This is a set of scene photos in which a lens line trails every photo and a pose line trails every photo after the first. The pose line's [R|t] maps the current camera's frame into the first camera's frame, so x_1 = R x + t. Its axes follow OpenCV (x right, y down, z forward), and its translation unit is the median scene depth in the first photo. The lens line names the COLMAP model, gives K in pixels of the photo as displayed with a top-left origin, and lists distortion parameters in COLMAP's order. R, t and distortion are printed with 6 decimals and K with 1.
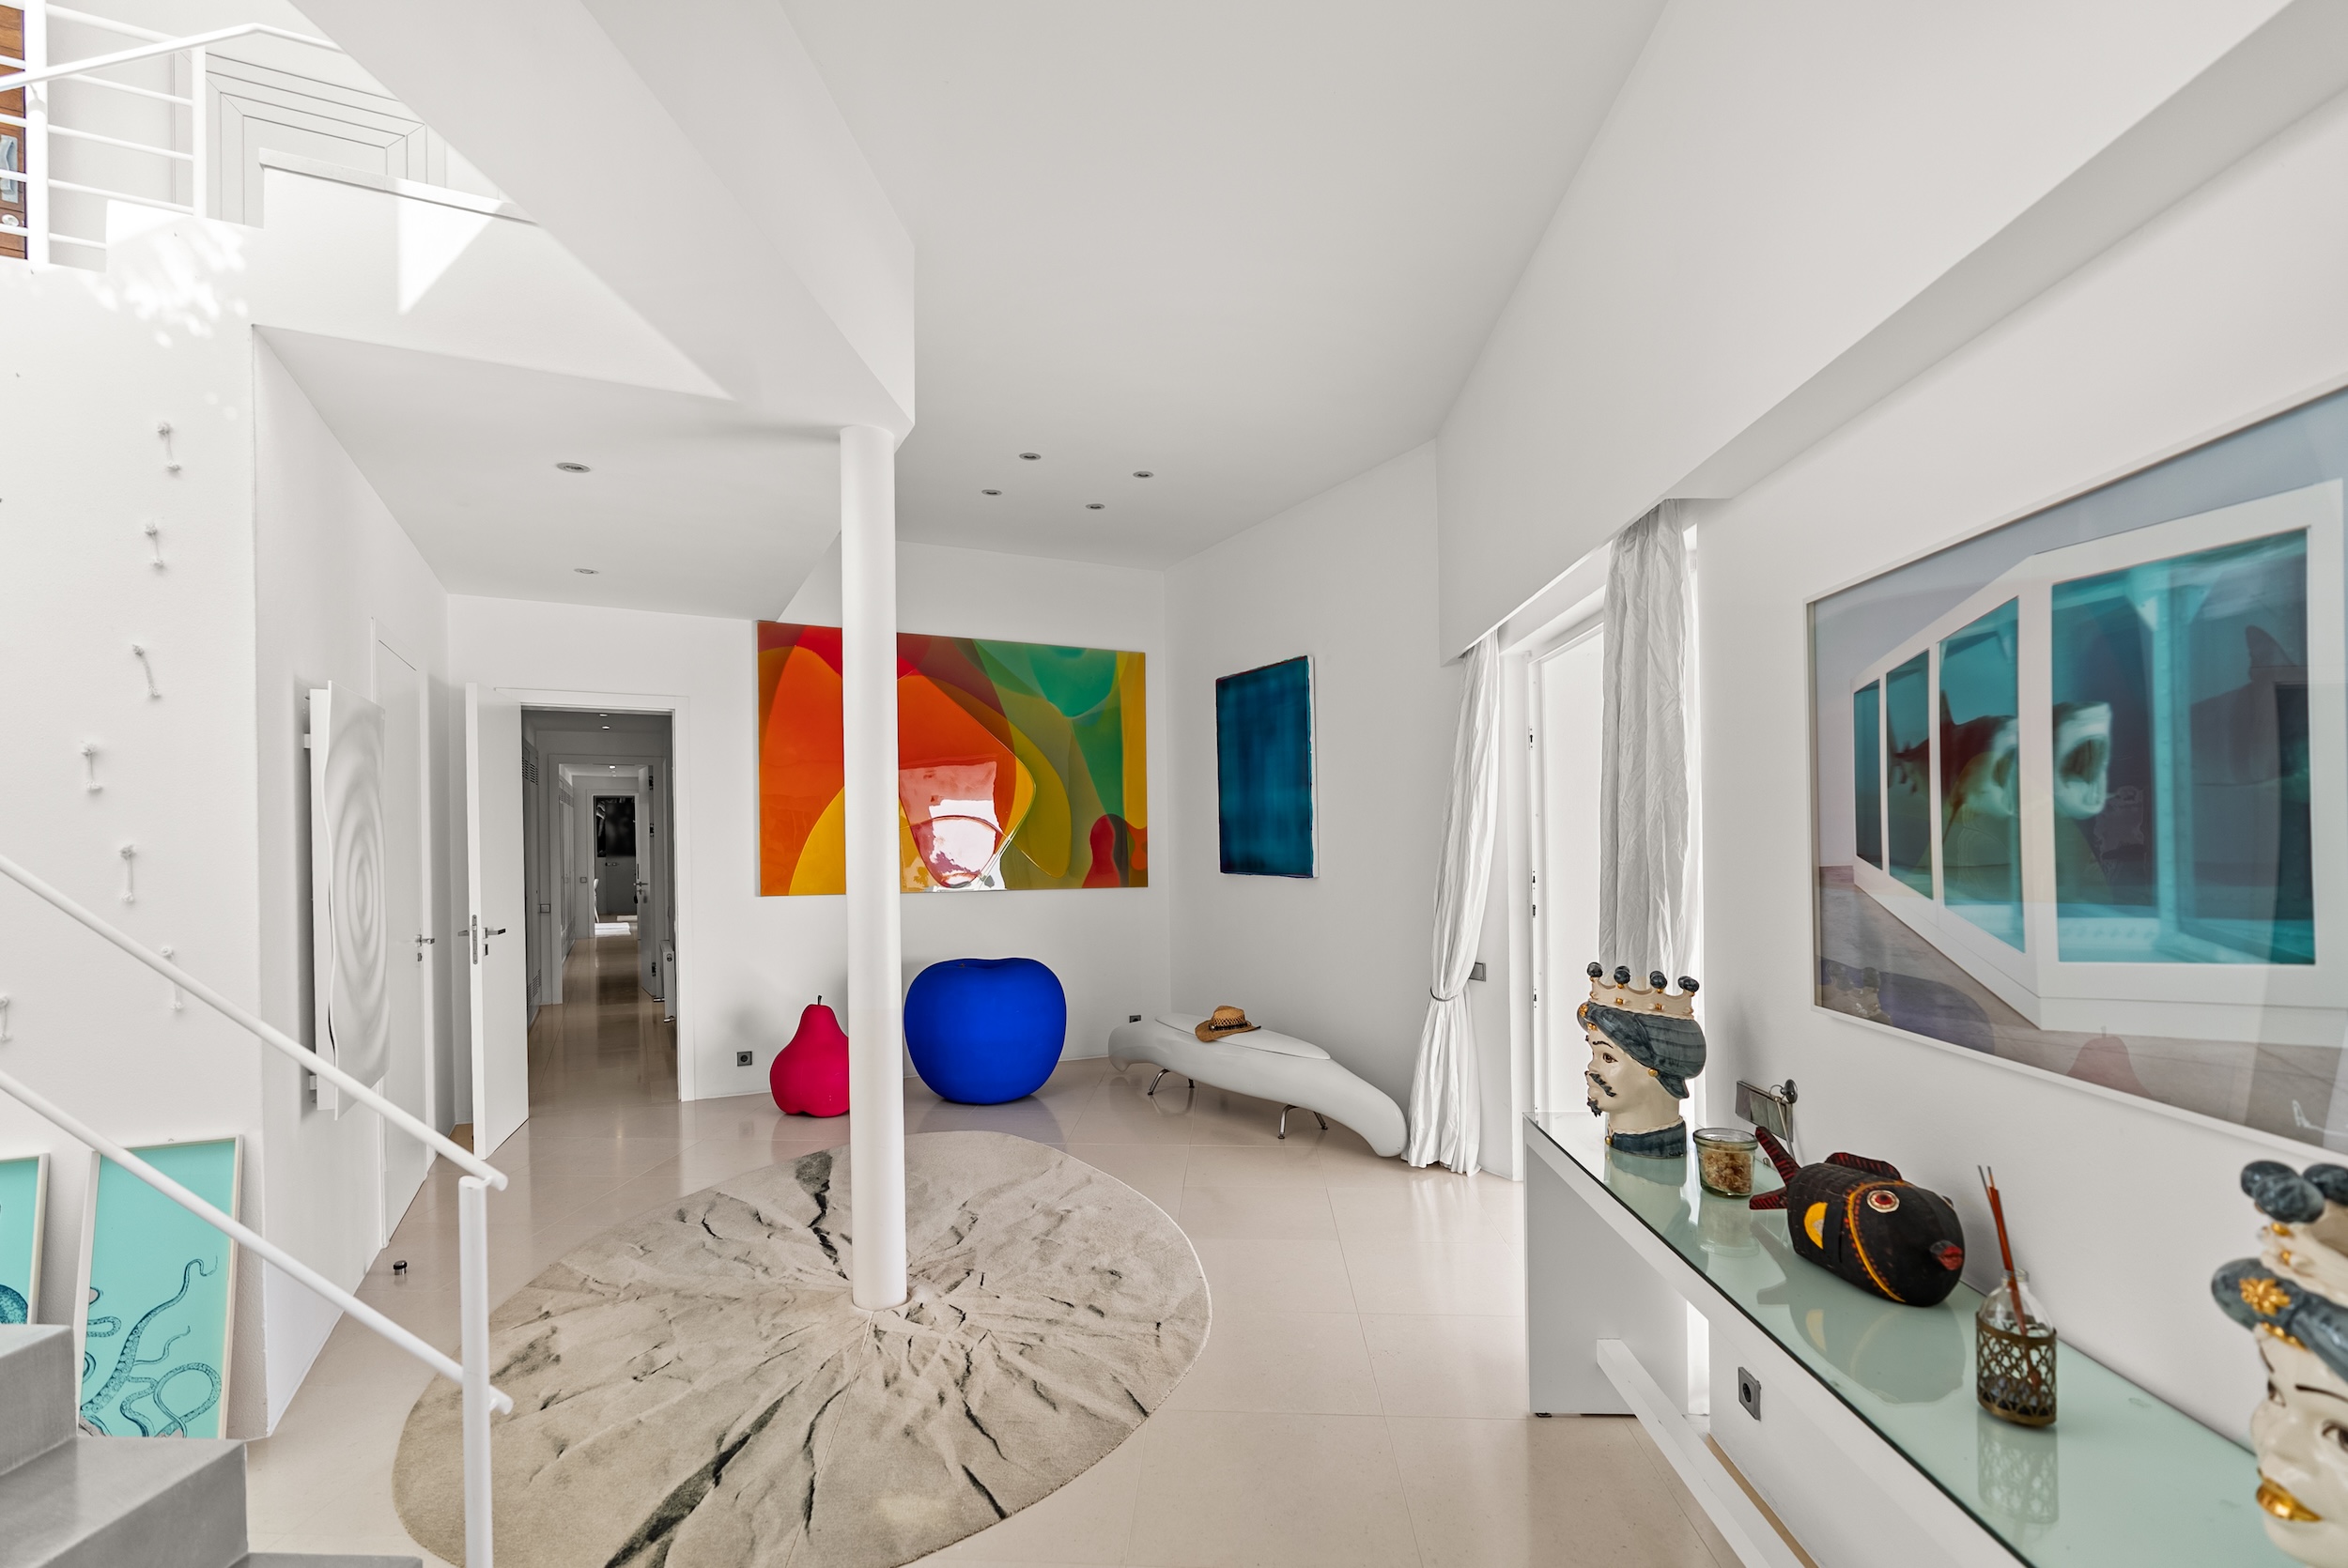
lens RADIAL K [[1086.5, 0, 1179.2], [0, 1086.5, 844.8], [0, 0, 1]] dist [-0.003234, 0.001141]
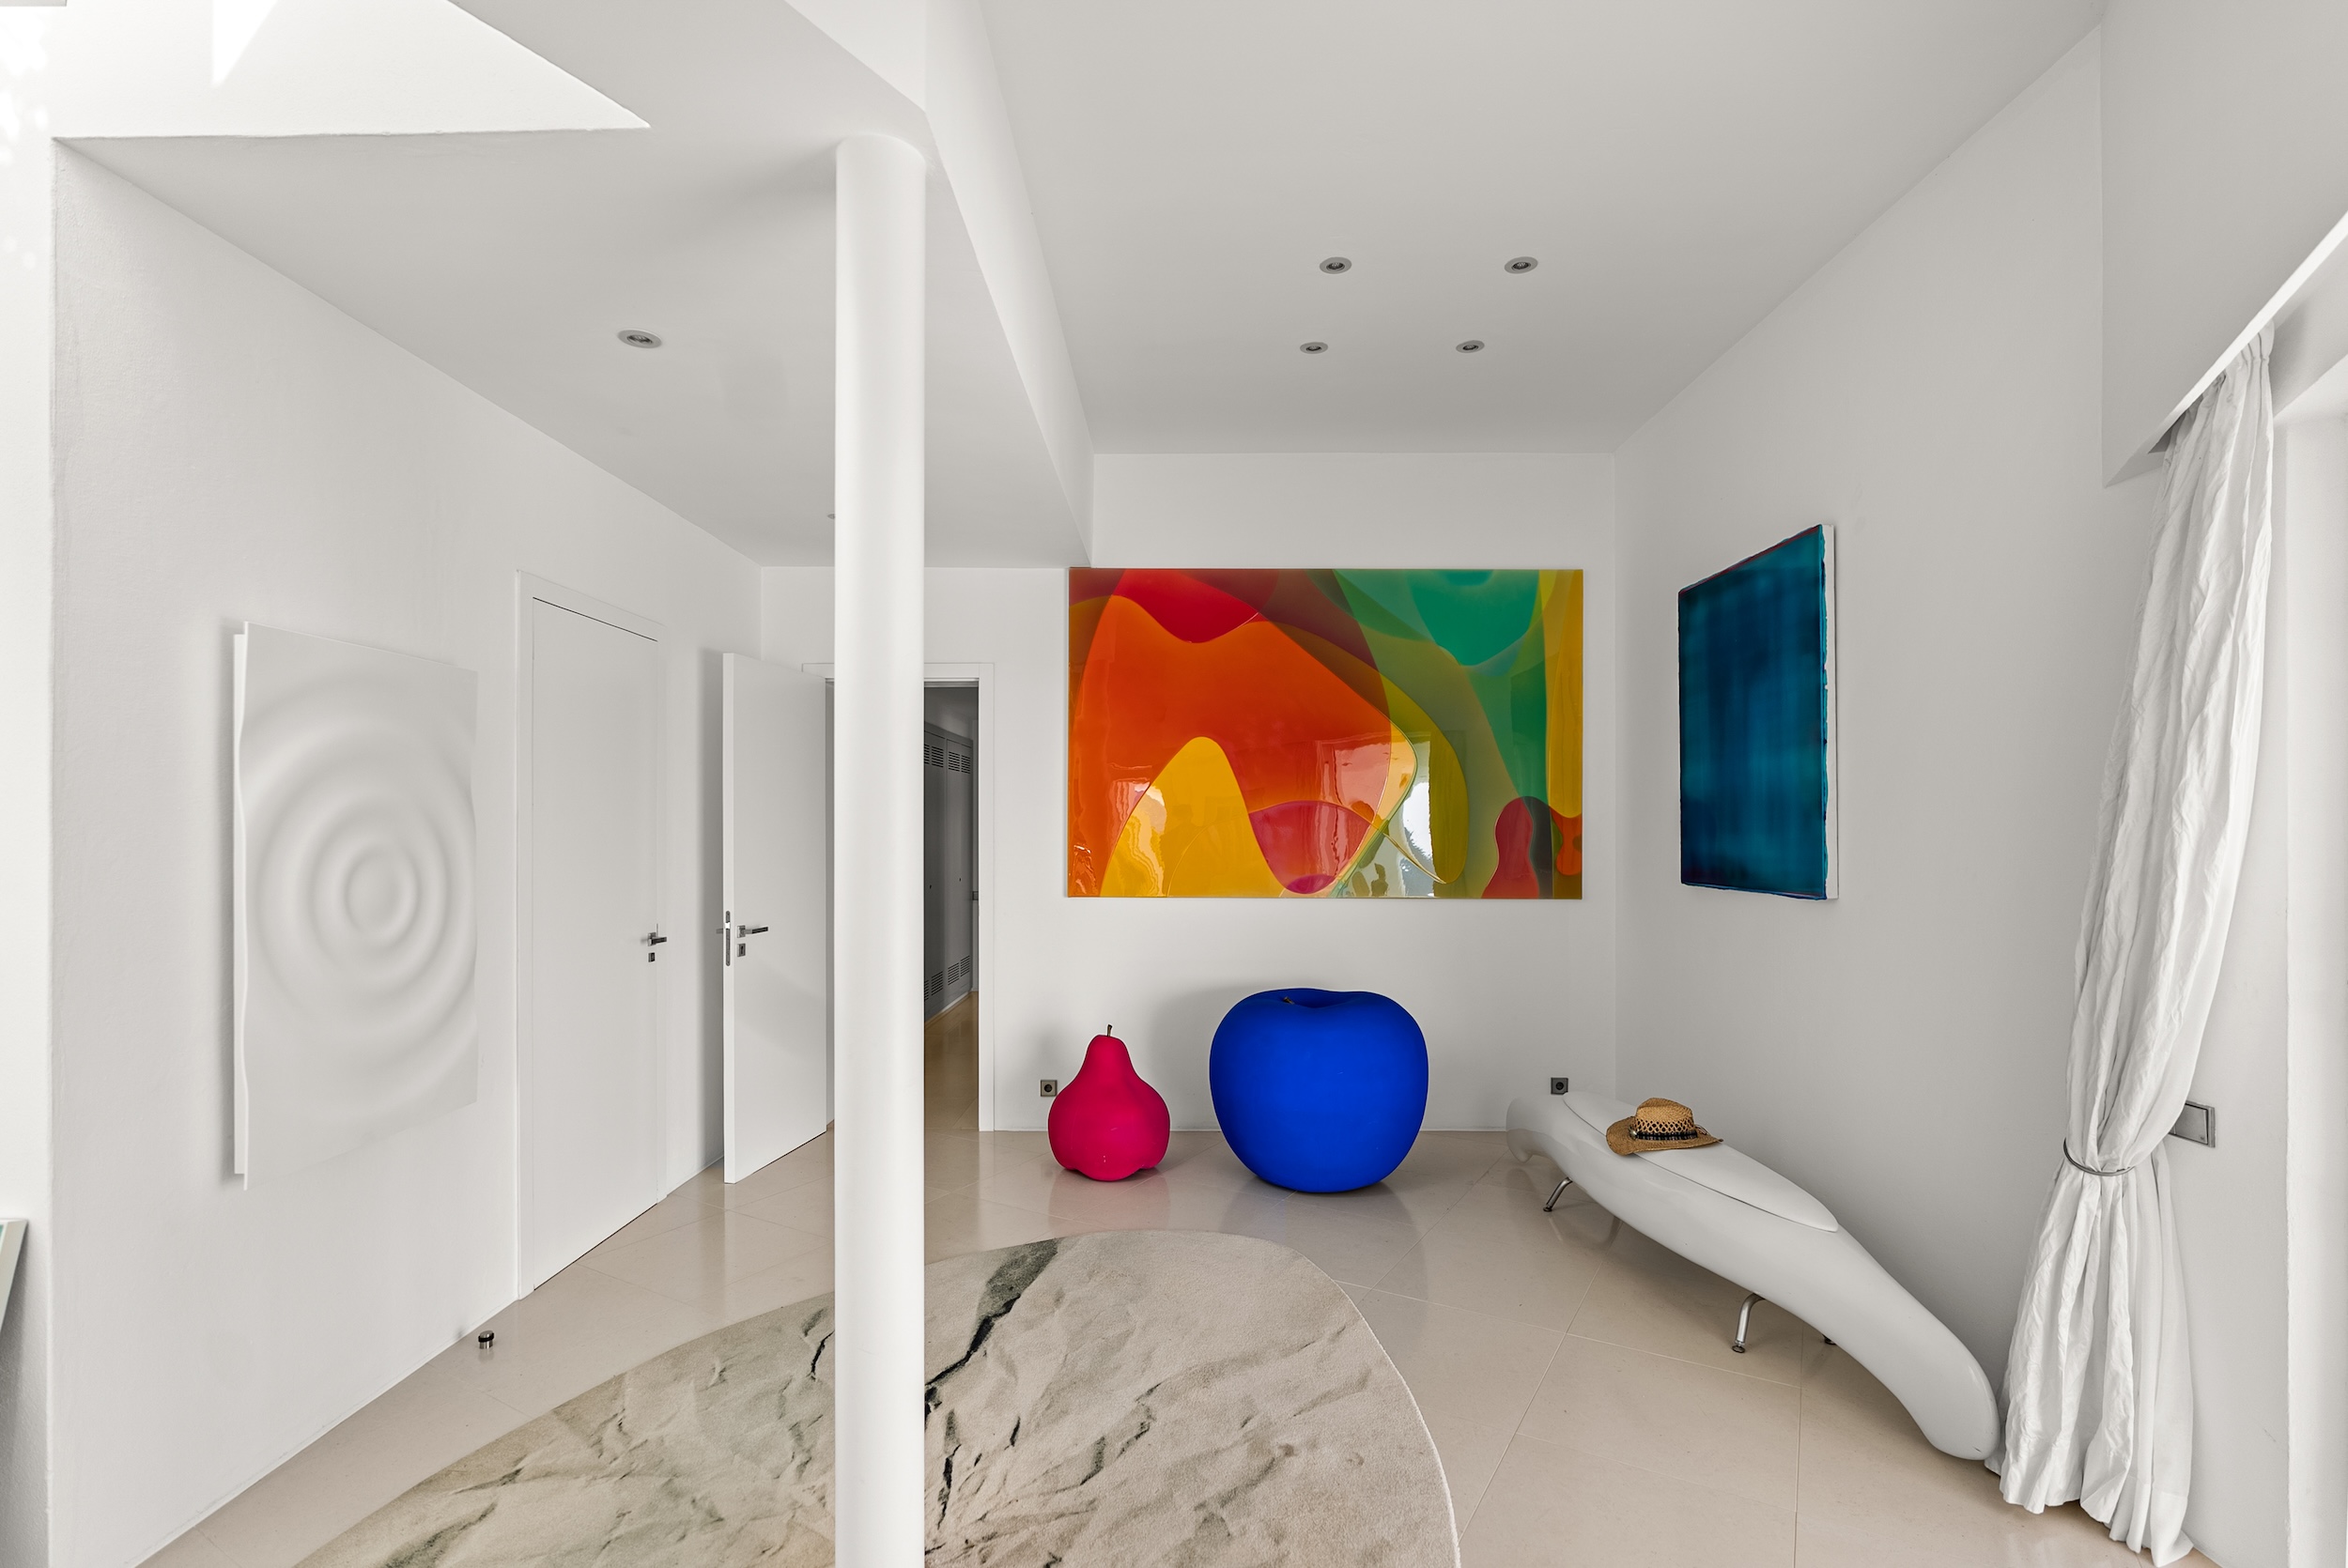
lens RADIAL K [[1086.5, 0, 1179.2], [0, 1086.5, 844.8], [0, 0, 1]] dist [-0.003234, 0.001141]
pose [[0.886260, 0.013024, -0.463005, 0.085403], [-0.008675, 0.999896, 0.011522, -0.003460], [0.463107, -0.006194, 0.886281, 0.319564]]
